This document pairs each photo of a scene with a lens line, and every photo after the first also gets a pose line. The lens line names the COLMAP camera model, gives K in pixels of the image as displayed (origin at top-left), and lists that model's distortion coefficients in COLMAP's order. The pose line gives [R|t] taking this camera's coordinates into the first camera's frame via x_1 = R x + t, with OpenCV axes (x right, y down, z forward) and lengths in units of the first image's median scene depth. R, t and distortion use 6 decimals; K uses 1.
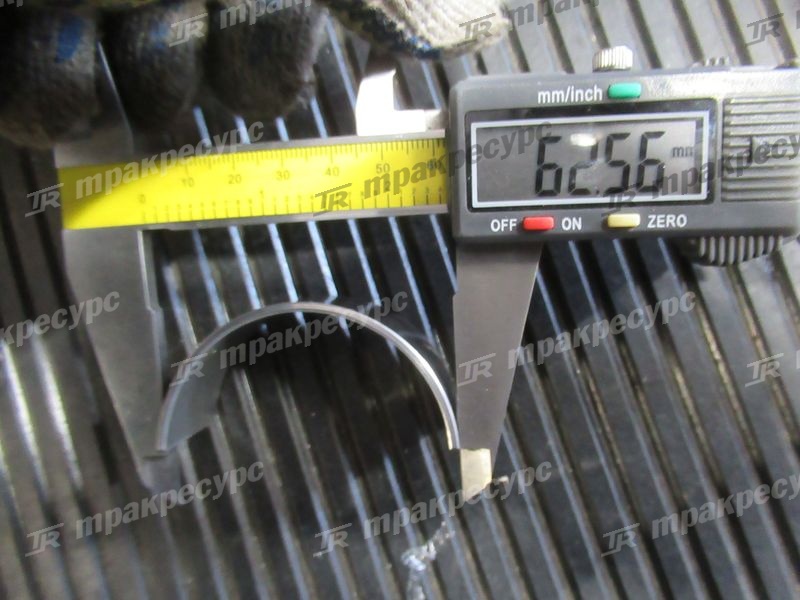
lens RADIAL K [[612.3, 0, 400.7], [0, 612.3, 417.8], [0, 0, 1]] dist [-0.057378, 0.061276]
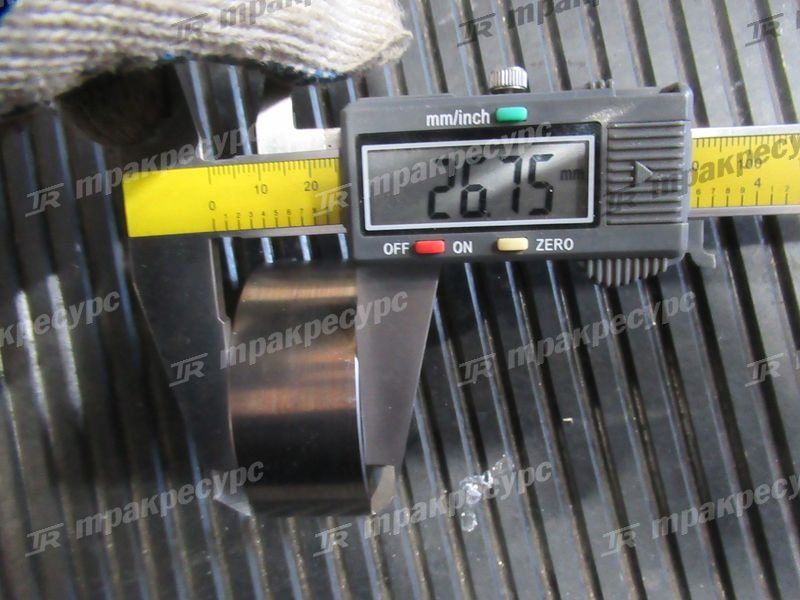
lens RADIAL K [[605.6, 0, 400.8], [0, 605.6, 414.7], [0, 0, 1]] dist [0.001556, -0.003813]
pose [[0.999999, -0.000497, -0.000998, 0.185010], [0.000493, 0.999989, -0.004593, -0.039362], [0.001000, 0.004592, 0.999989, 0.001029]]
